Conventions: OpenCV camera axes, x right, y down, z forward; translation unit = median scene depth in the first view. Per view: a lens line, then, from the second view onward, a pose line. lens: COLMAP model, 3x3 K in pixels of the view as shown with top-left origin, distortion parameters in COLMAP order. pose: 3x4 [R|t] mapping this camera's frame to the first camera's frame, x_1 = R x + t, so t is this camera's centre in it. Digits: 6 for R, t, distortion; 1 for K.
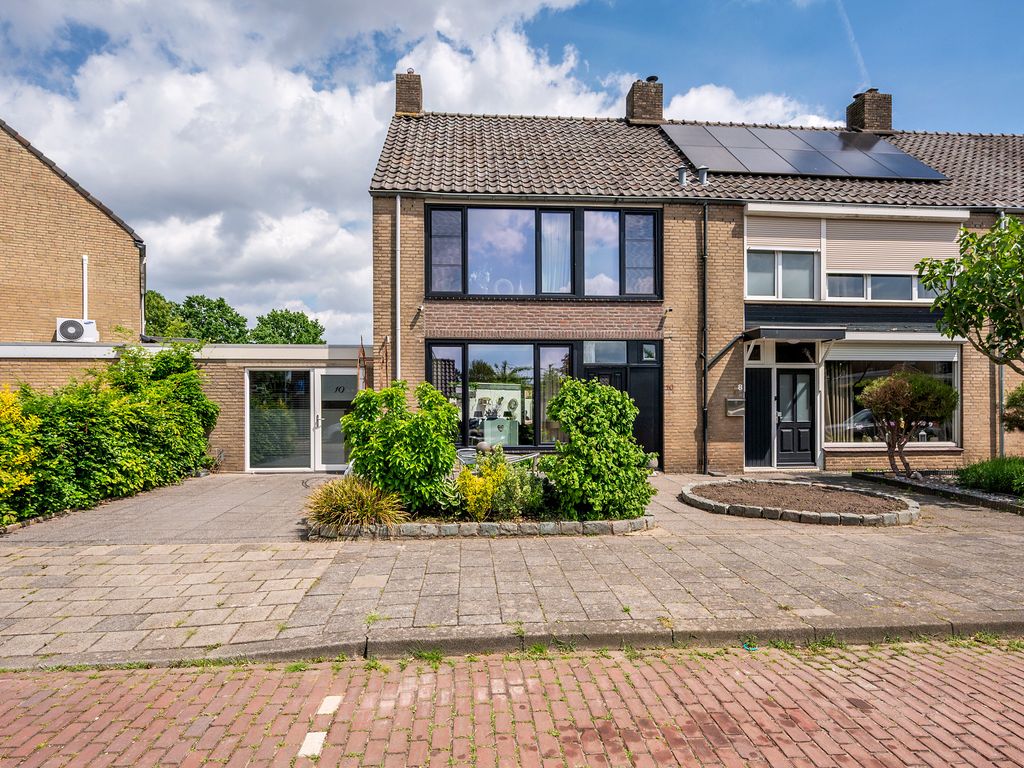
lens RADIAL K [[540.4, 0, 511.5], [0, 540.4, 385.5], [0, 0, 1]] dist [0.001073, 0.000233]
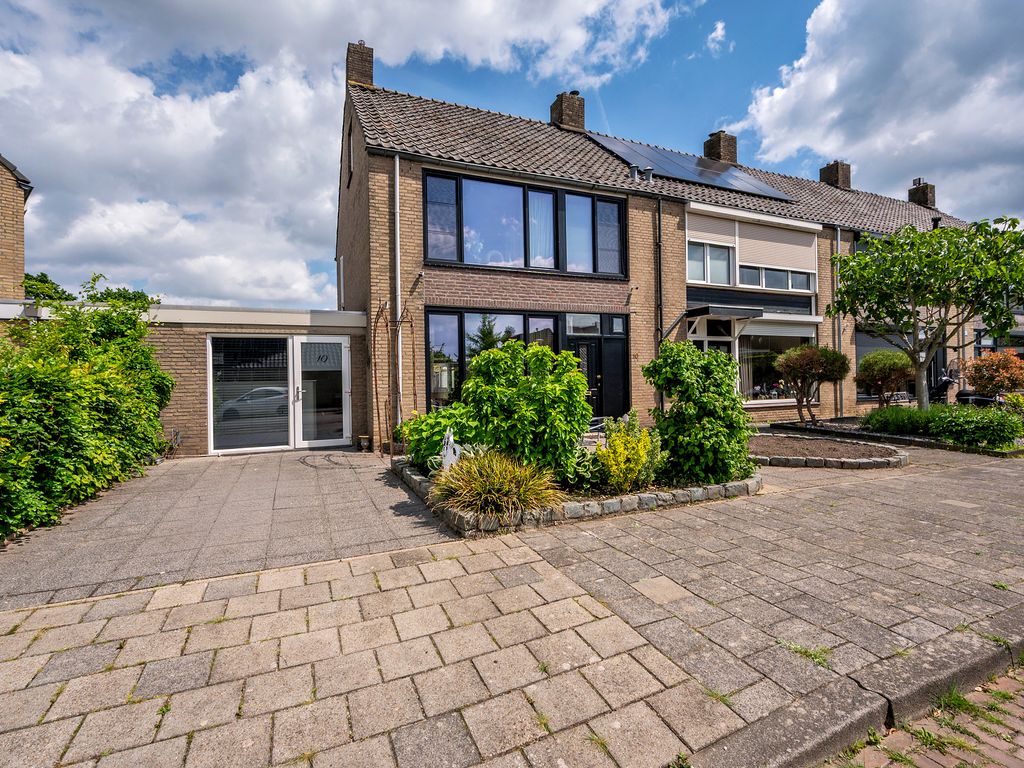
lens RADIAL K [[448.3, 0, 488.1], [0, 448.3, 360.1], [0, 0, 1]] dist [0.003212, 0.000553]
pose [[0.955161, -0.002496, 0.296077, -0.283241], [0.004362, 0.999975, -0.005644, 0.015870], [-0.296056, 0.006682, 0.955147, 0.189984]]
